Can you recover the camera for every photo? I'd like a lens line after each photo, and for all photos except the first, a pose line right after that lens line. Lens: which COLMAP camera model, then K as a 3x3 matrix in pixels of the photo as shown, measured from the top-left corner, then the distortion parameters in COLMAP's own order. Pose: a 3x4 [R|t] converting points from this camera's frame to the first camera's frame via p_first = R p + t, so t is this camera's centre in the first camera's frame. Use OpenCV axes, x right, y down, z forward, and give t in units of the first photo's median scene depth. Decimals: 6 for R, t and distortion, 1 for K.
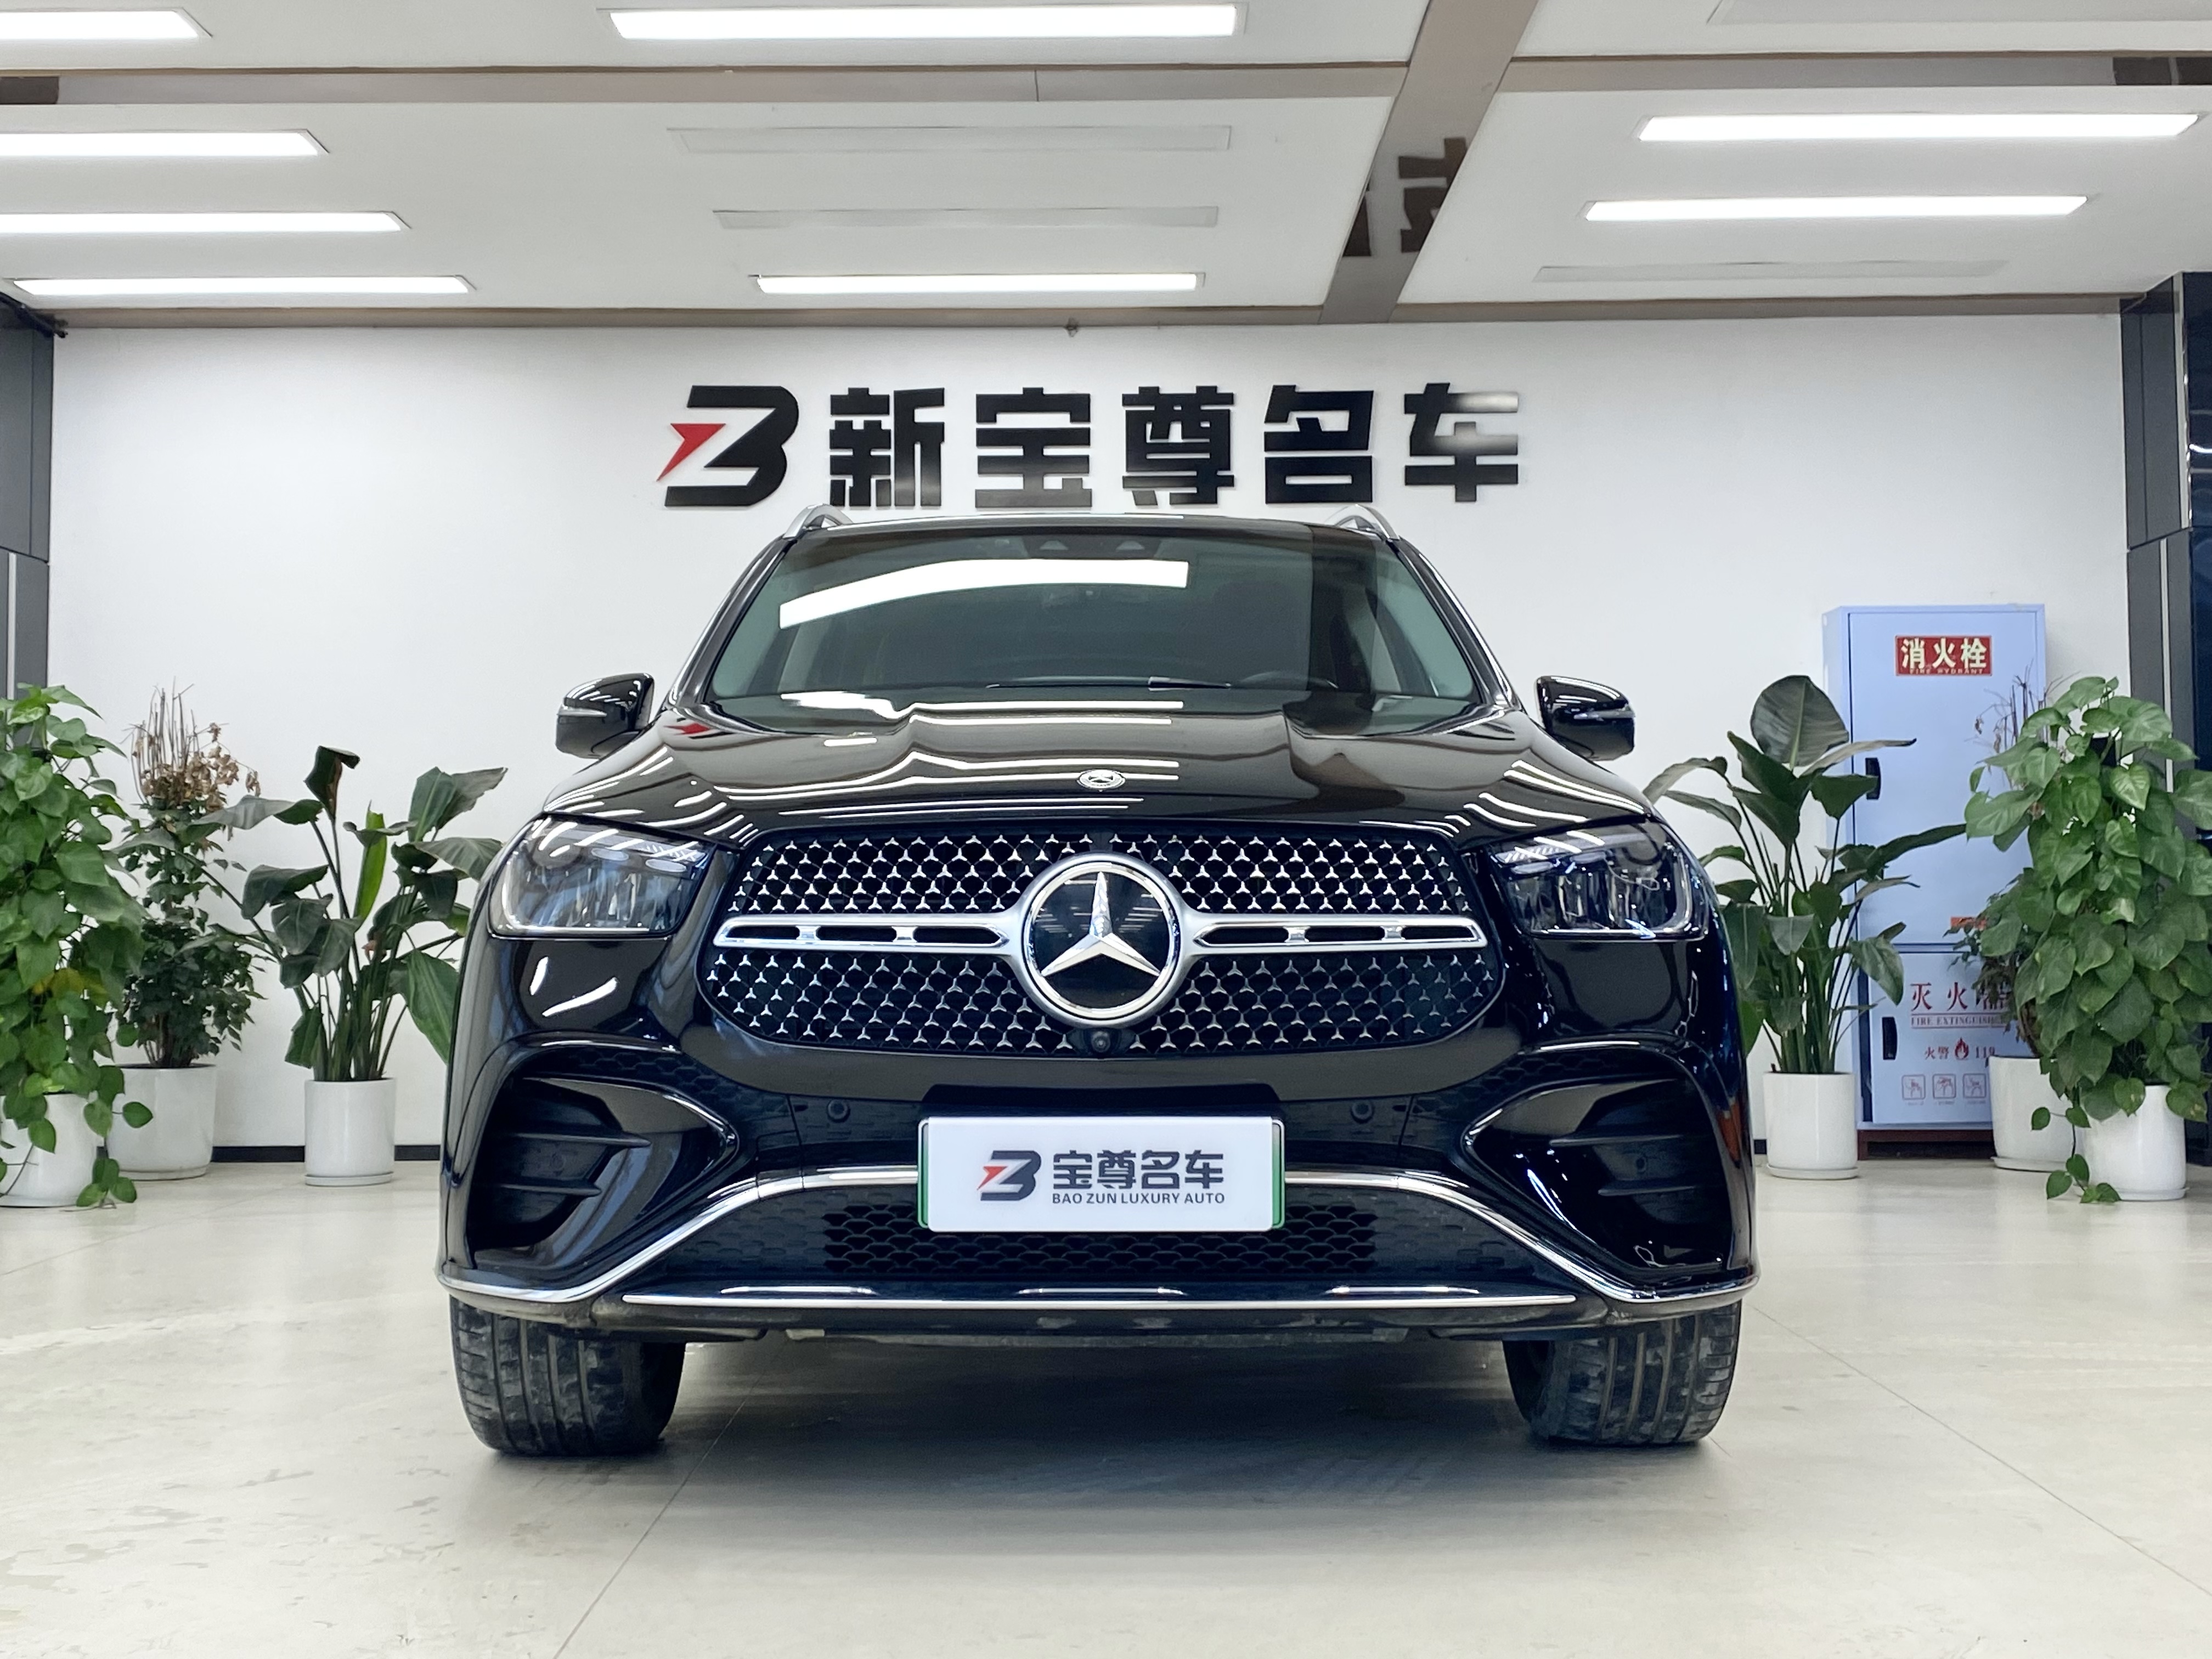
lens RADIAL K [[2749.7, 0, 1103.2], [0, 2749.7, 774.5], [0, 0, 1]] dist [0.219666, -0.651540]
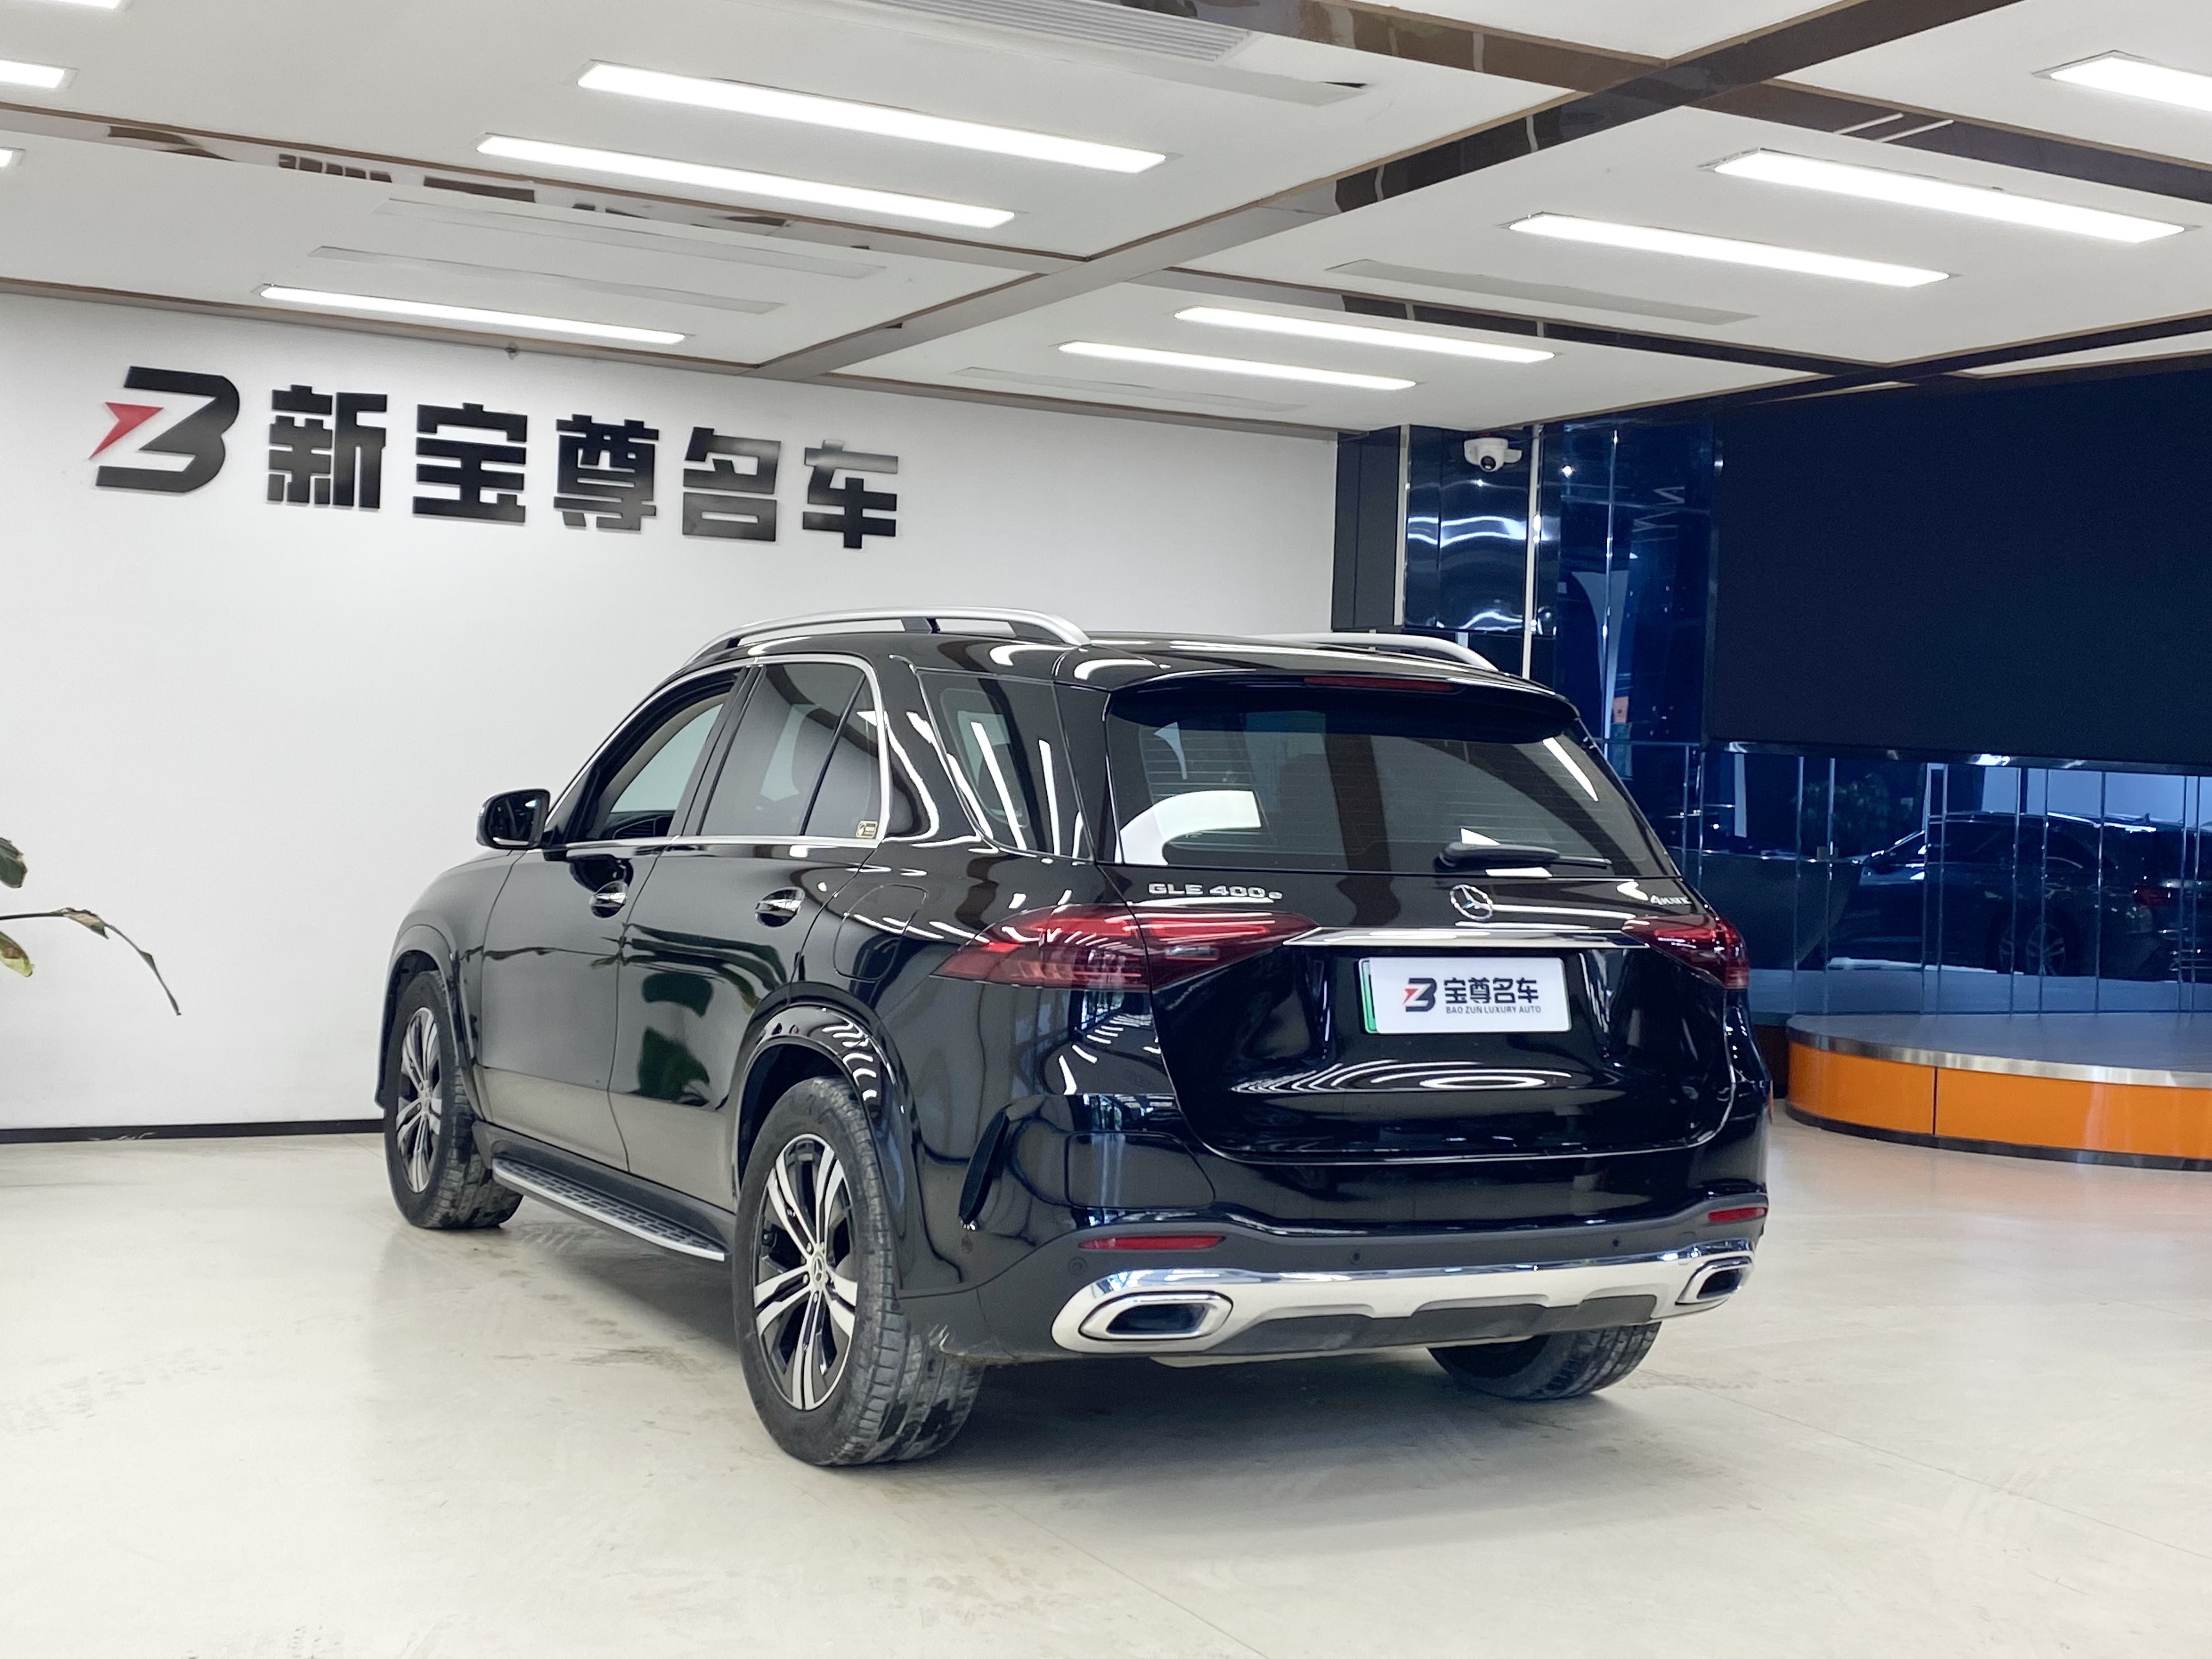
lens RADIAL K [[2738.2, 0, 1105.5], [0, 2738.2, 772.4], [0, 0, 1]] dist [0.214720, -0.632351]
pose [[0.879588, 0.040651, 0.473995, -0.332620], [-0.065056, 0.997261, 0.035196, -0.057822], [-0.471266, -0.061795, 0.879824, -0.049458]]
